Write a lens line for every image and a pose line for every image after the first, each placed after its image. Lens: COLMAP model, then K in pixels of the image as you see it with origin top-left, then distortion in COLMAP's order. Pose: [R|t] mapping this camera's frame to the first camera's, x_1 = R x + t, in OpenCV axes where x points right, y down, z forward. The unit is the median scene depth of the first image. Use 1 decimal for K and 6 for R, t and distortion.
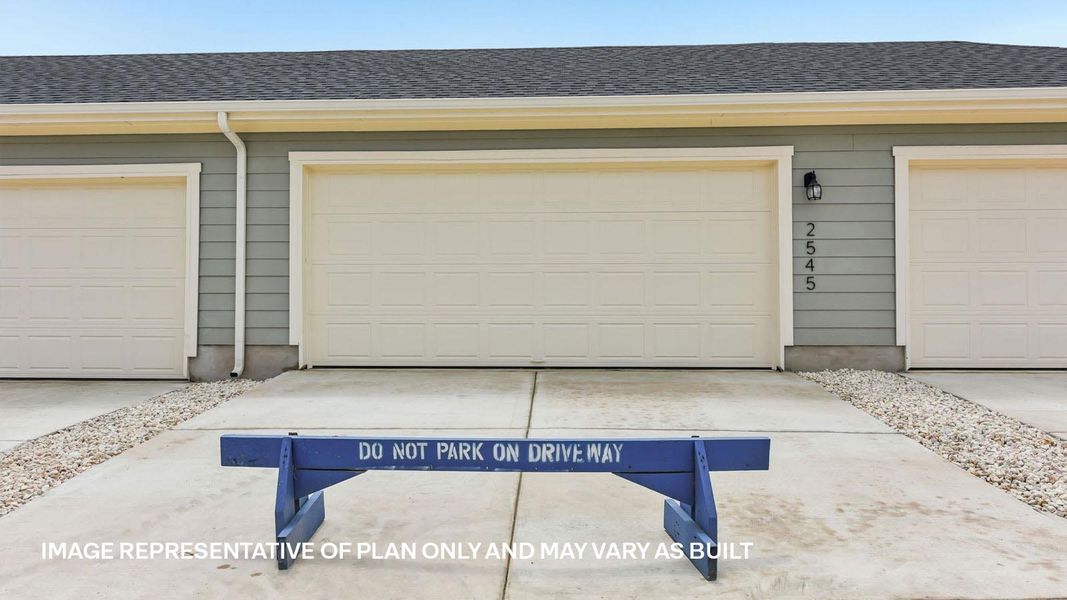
lens RADIAL K [[685.3, 0, 530.8], [0, 685.3, 287.8], [0, 0, 1]] dist [-0.003316, -0.000493]
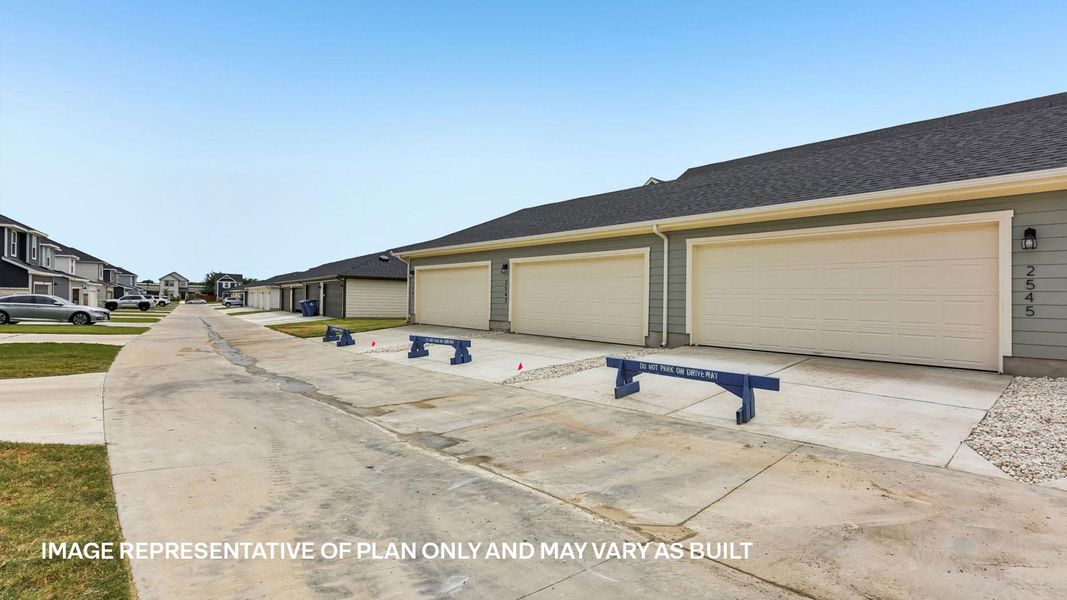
lens RADIAL K [[432.2, 0, 533.5], [0, 432.2, 300.0], [0, 0, 1]] dist [-0.003186, -0.000298]
pose [[0.687323, 0.009403, -0.726291, 0.360906], [-0.008449, 0.999952, 0.004950, -0.024816], [0.726303, 0.002734, 0.687369, -0.289154]]
